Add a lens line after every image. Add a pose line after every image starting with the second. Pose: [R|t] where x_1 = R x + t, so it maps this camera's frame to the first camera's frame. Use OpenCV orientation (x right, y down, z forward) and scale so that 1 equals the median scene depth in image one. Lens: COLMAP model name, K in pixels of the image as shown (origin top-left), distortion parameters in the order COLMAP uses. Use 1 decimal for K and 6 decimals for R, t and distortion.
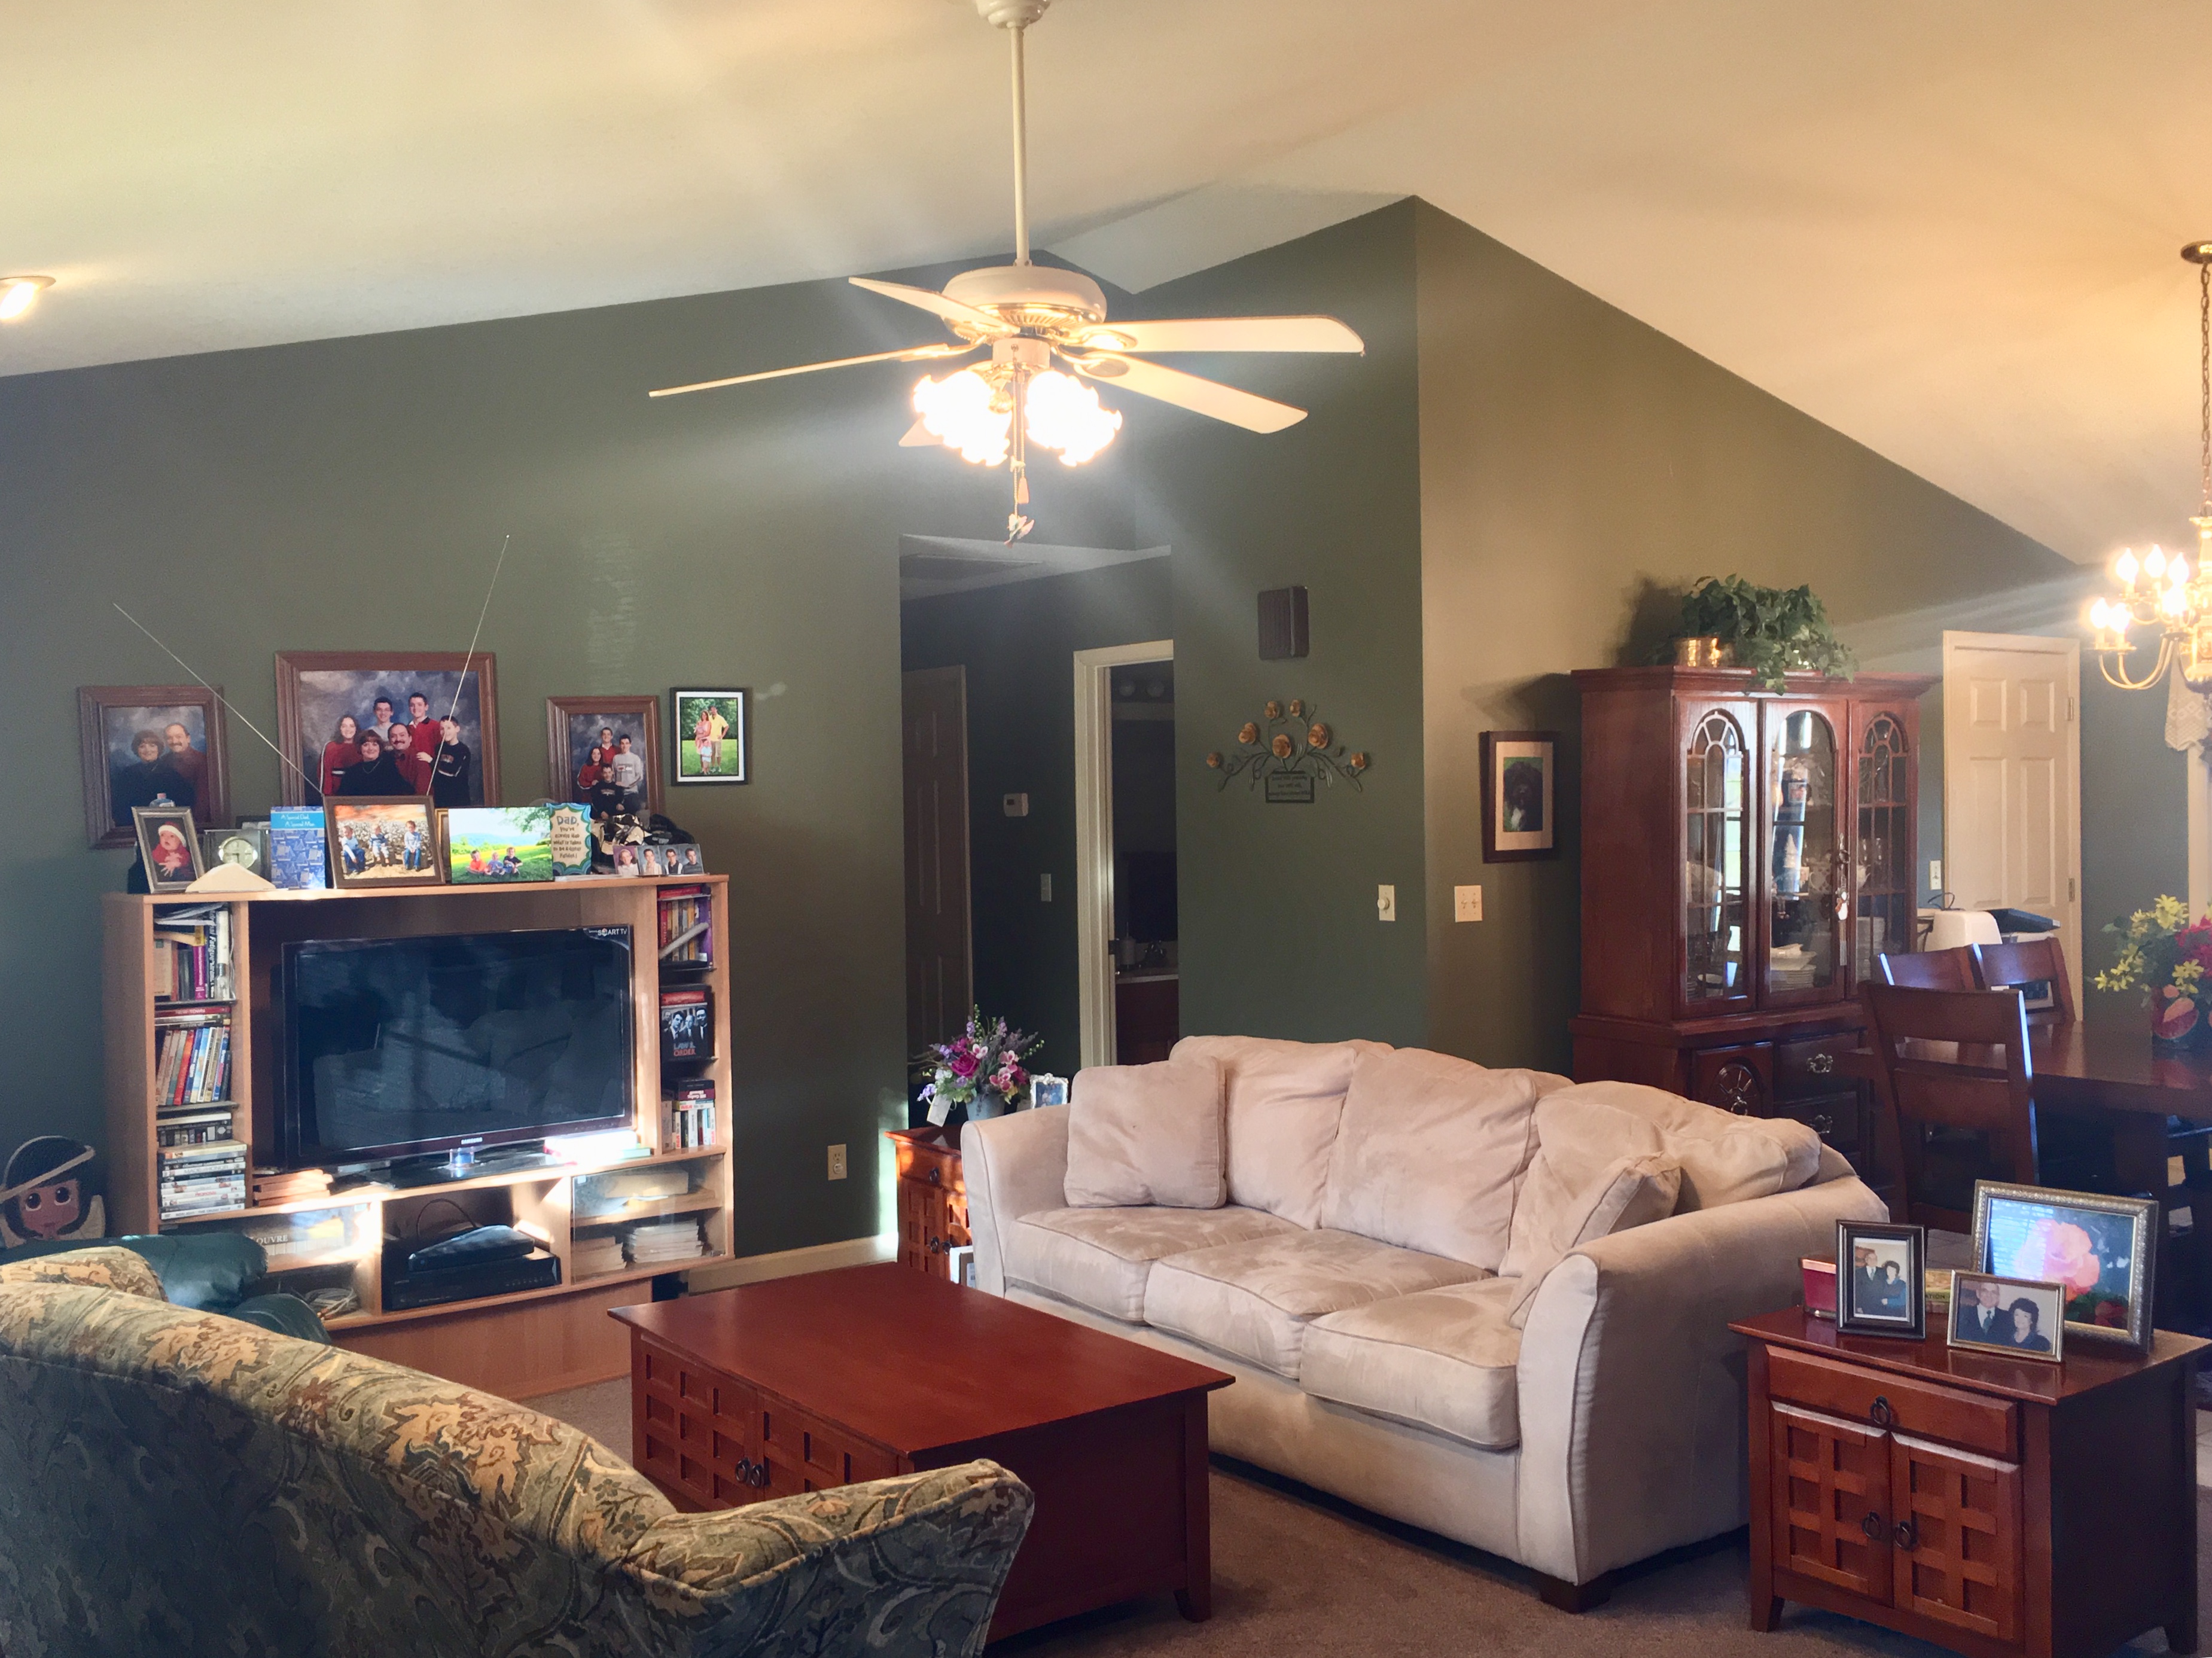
lens RADIAL K [[2078.9, 0, 1103.6], [0, 2078.9, 826.9], [0, 0, 1]] dist [0.050763, 0.000000]
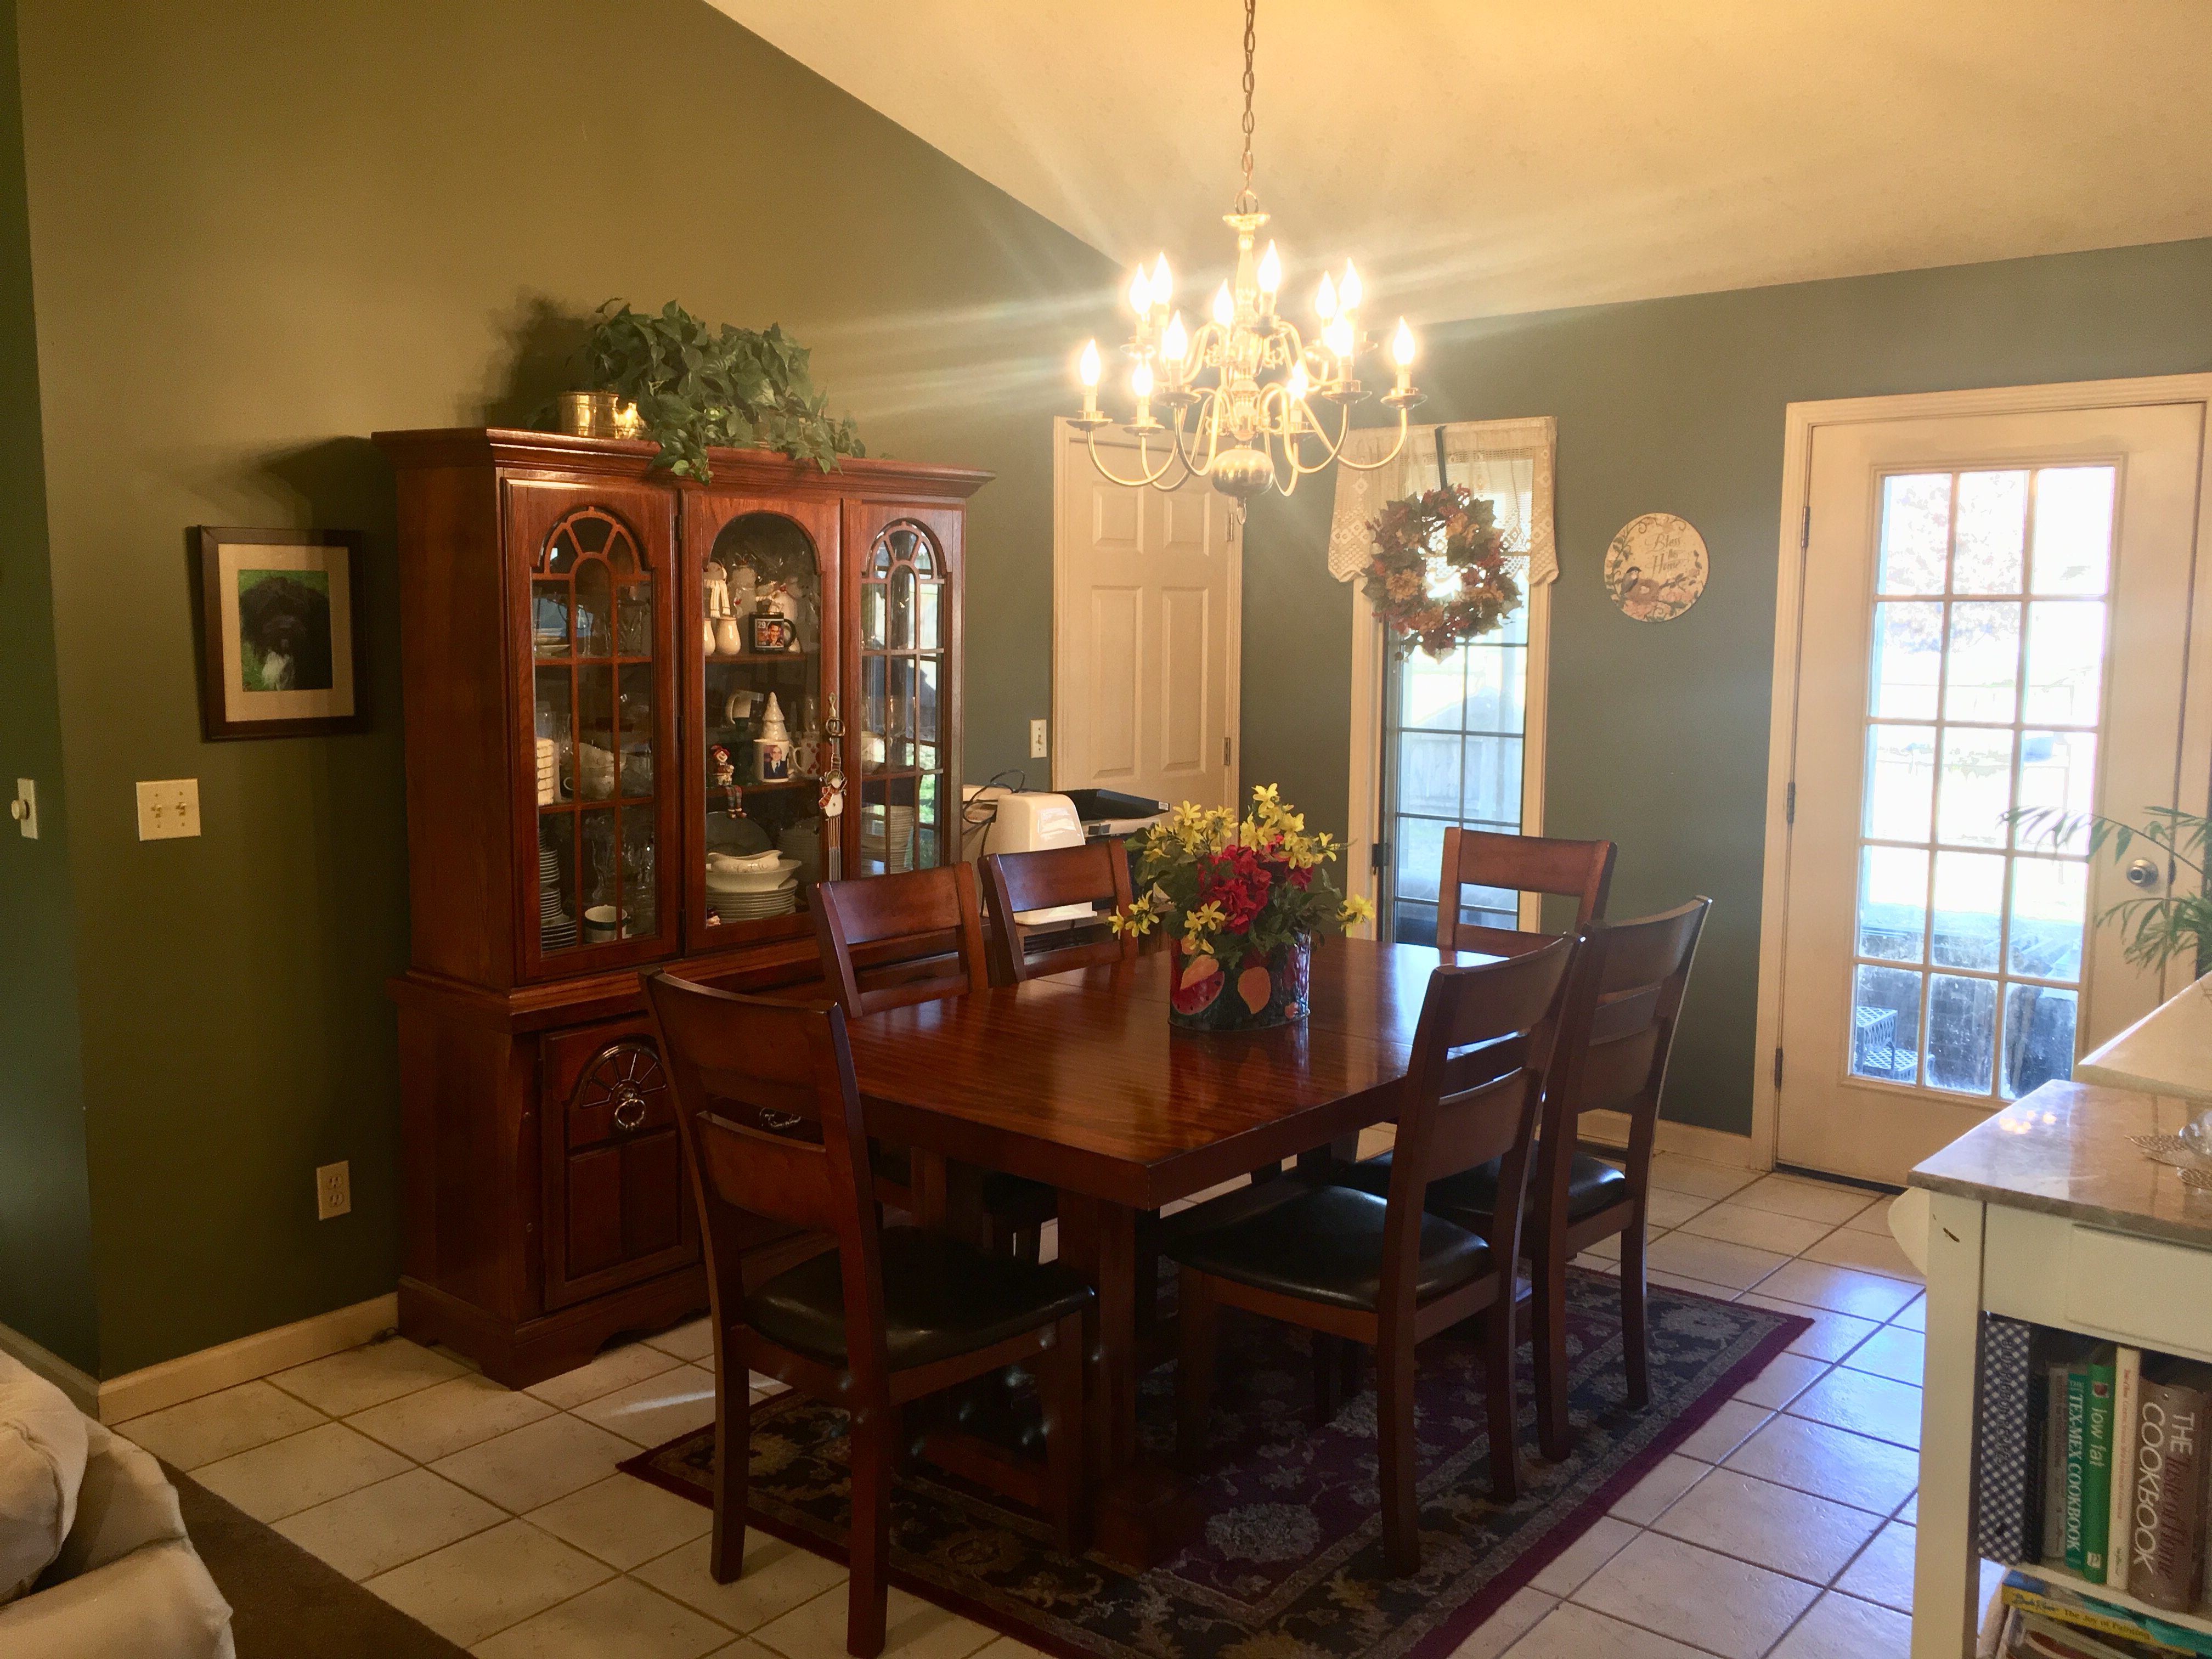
lens RADIAL K [[1881.9, 0, 1104.5], [0, 1881.9, 833.5], [0, 0, 1]] dist [0.017658, 0.004543]
pose [[0.969105, -0.012120, 0.246352, 0.373663], [-0.014012, 0.994474, 0.104045, -0.021829], [-0.246252, -0.104282, 0.963579, 0.484794]]
